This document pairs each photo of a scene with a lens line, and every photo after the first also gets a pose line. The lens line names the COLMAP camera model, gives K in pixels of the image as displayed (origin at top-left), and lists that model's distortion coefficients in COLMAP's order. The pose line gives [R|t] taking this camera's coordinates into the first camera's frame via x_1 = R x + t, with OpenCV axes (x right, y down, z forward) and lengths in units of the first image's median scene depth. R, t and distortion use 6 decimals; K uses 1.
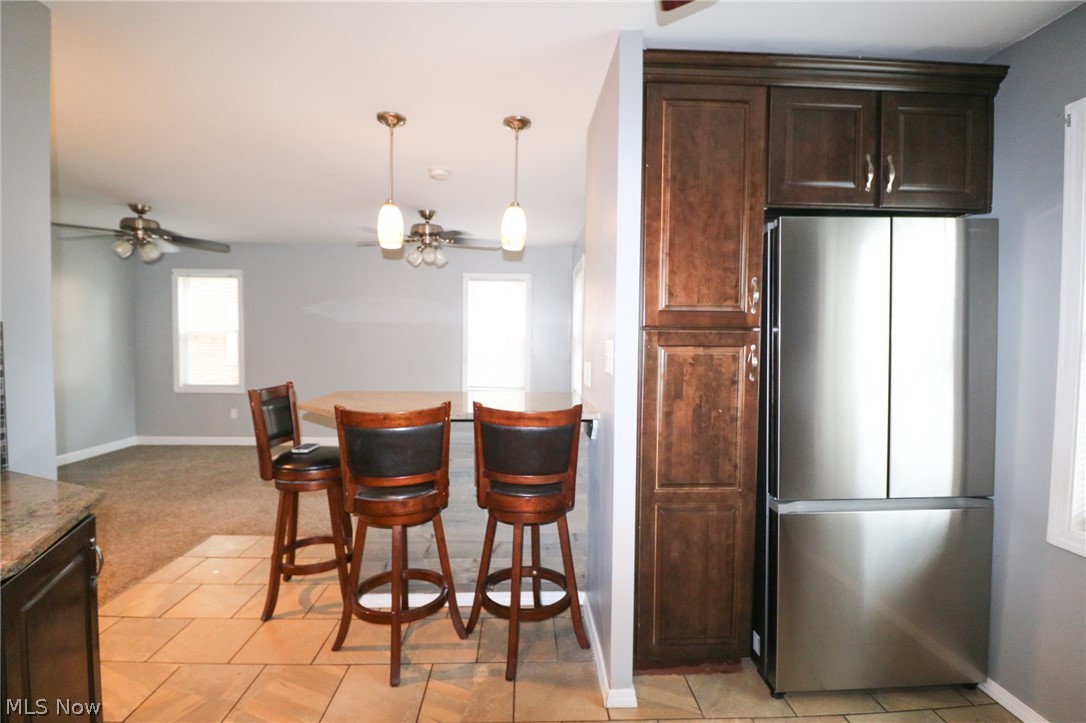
lens RADIAL K [[537.3, 0, 541.8], [0, 537.3, 359.3], [0, 0, 1]] dist [0.003702, -0.000176]
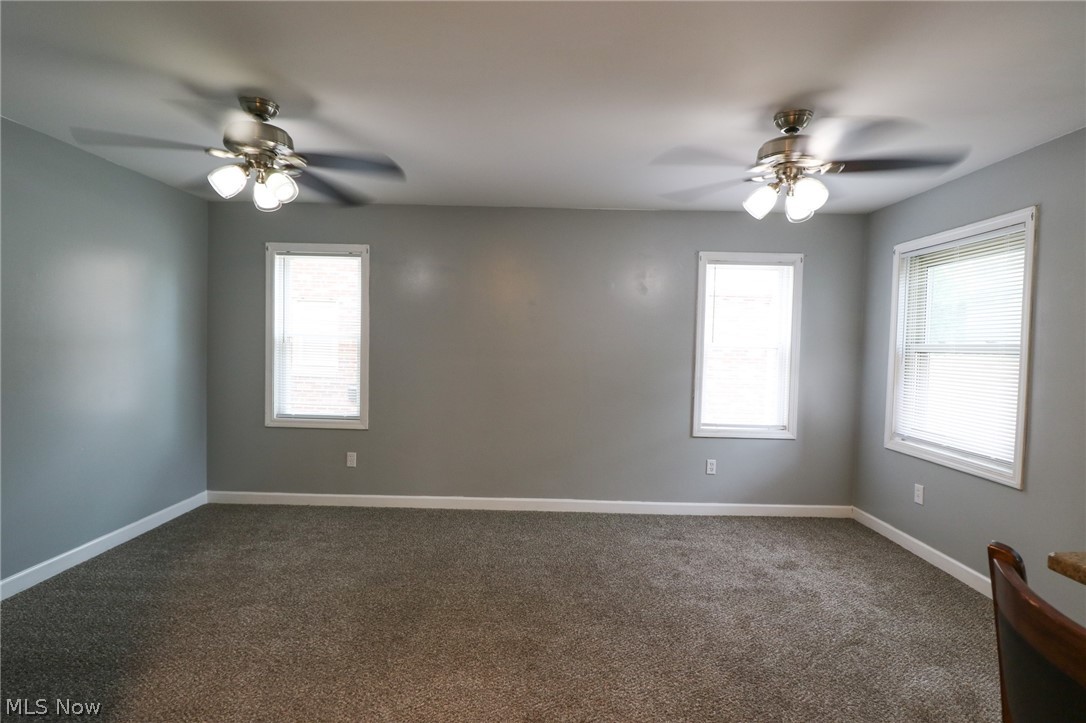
lens RADIAL K [[537.3, 0, 547.1], [0, 537.3, 360.8], [0, 0, 1]] dist [0.003702, -0.000176]
pose [[0.999651, 0.011517, -0.023795, -0.319051], [-0.011650, 0.999917, -0.005447, -0.021169], [0.023731, 0.005723, 0.999702, 0.340261]]
